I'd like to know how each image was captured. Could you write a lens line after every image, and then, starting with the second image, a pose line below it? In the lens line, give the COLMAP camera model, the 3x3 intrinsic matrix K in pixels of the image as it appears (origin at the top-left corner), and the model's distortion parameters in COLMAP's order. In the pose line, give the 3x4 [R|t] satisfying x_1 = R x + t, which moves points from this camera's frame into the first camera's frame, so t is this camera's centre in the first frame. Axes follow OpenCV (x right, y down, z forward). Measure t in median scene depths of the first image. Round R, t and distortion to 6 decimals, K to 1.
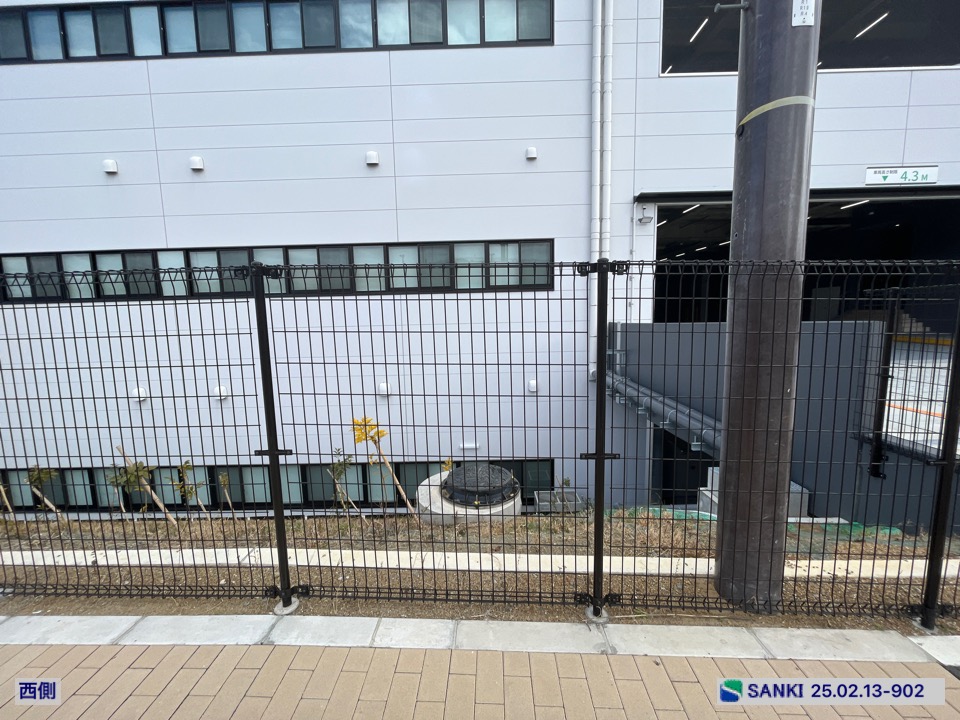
lens RADIAL K [[411.2, 0, 480.0], [0, 411.2, 360.0], [0, 0, 1]] dist [-0.002129, 0.000015]
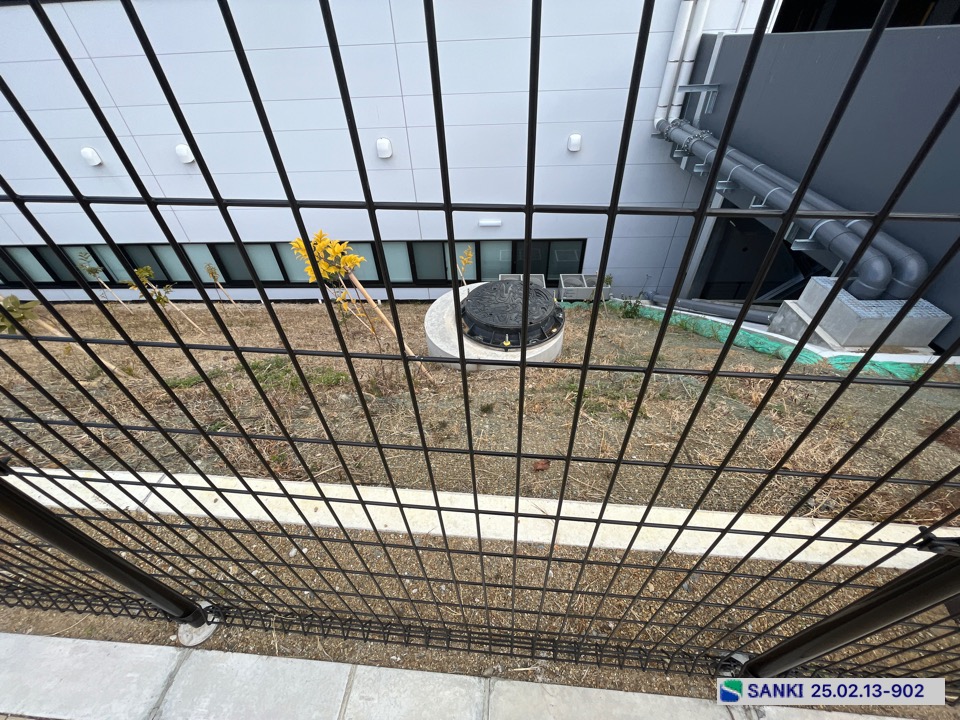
lens RADIAL K [[378.6, 0, 480.0], [0, 378.6, 360.0], [0, 0, 1]] dist [-0.008523, 0.000031]
pose [[0.999125, 0.019195, -0.037163, -0.013161], [0.005286, 0.823418, 0.567411, -0.004363], [0.041492, -0.567111, 0.822596, 0.193643]]
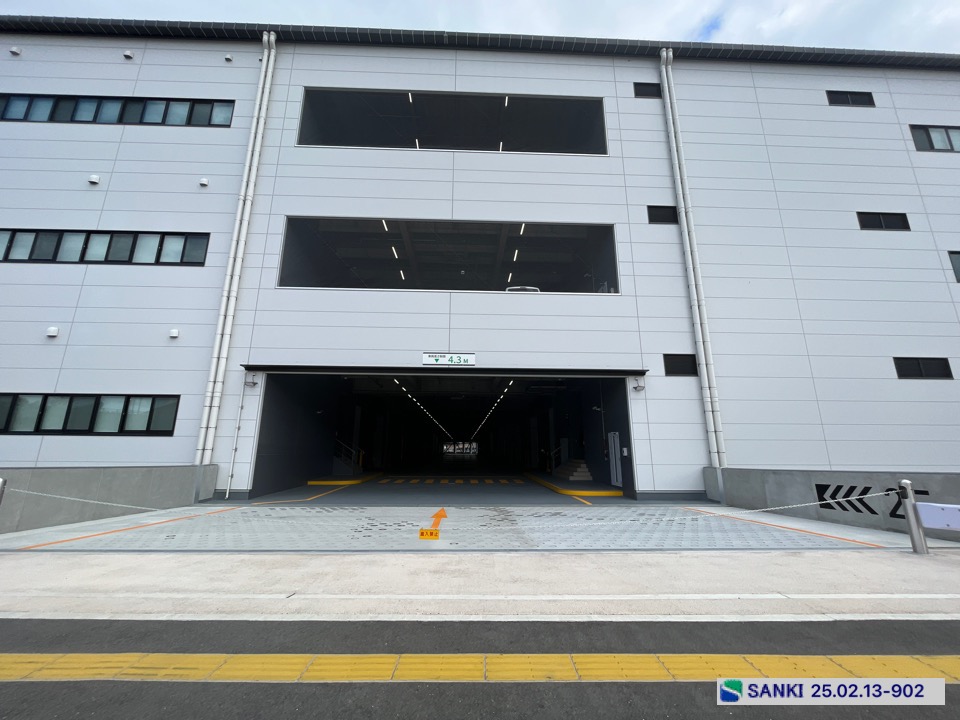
lens RADIAL K [[338.5, 0, 481.0], [0, 338.5, 389.1], [0, 0, 1]] dist [-0.002153, -0.000155]
pose [[0.998637, 0.035433, 0.038328, 1.096127], [-0.021998, 0.951602, -0.306544, -0.014937], [-0.047334, 0.305283, 0.951084, -0.039546]]
